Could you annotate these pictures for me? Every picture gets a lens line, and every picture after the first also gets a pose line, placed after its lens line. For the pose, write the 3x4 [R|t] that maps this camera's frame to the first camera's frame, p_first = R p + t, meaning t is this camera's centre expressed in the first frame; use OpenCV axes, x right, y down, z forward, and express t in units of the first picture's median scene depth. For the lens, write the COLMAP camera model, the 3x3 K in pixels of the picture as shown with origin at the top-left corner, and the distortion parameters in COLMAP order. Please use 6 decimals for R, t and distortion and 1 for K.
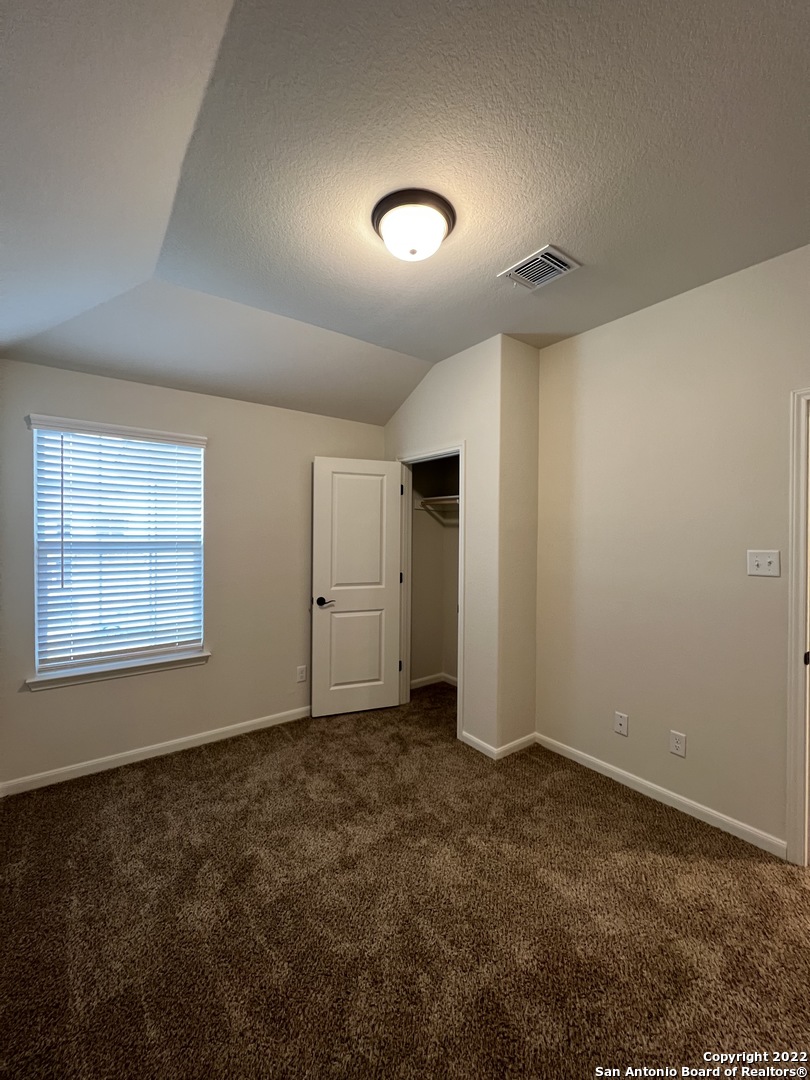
lens RADIAL K [[437.1, 0, 406.3], [0, 437.1, 534.6], [0, 0, 1]] dist [-0.010306, -0.000205]
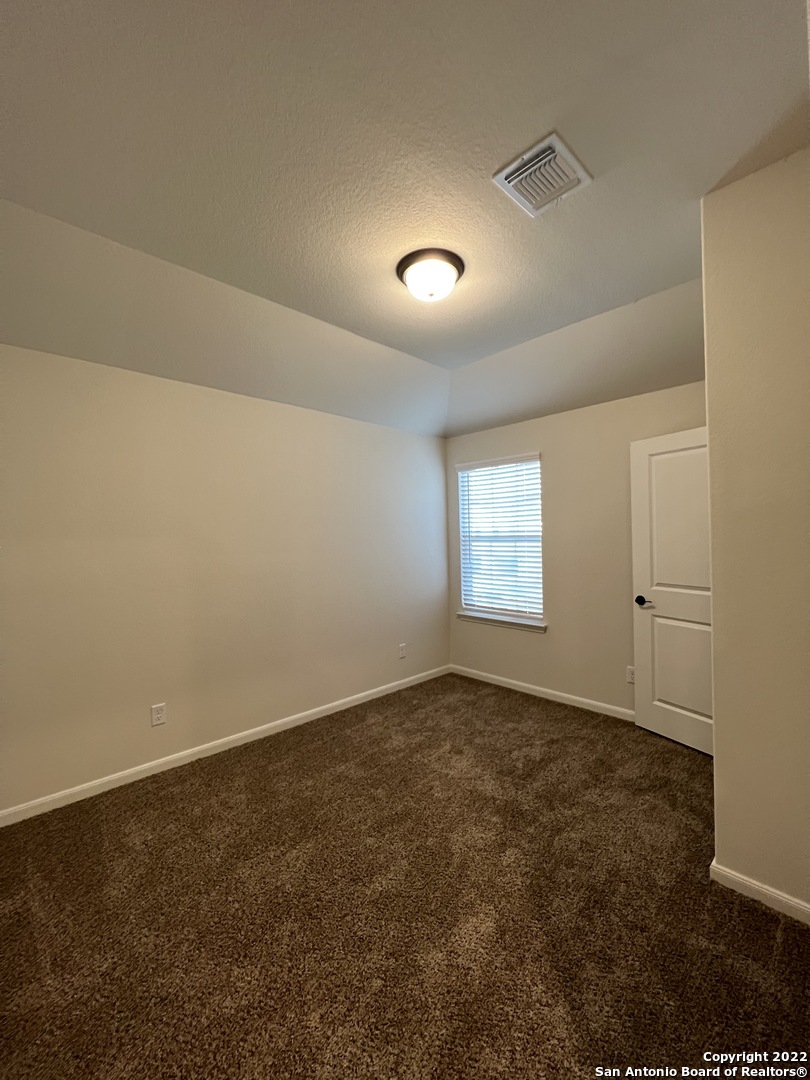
lens RADIAL K [[434.8, 0, 405.0], [0, 434.8, 534.9], [0, 0, 1]] dist [-0.003400, -0.000258]
pose [[0.118403, -0.011878, -0.992895, 0.767919], [0.012934, 0.999862, -0.010419, 0.024131], [0.992881, -0.011609, 0.118540, 0.487876]]
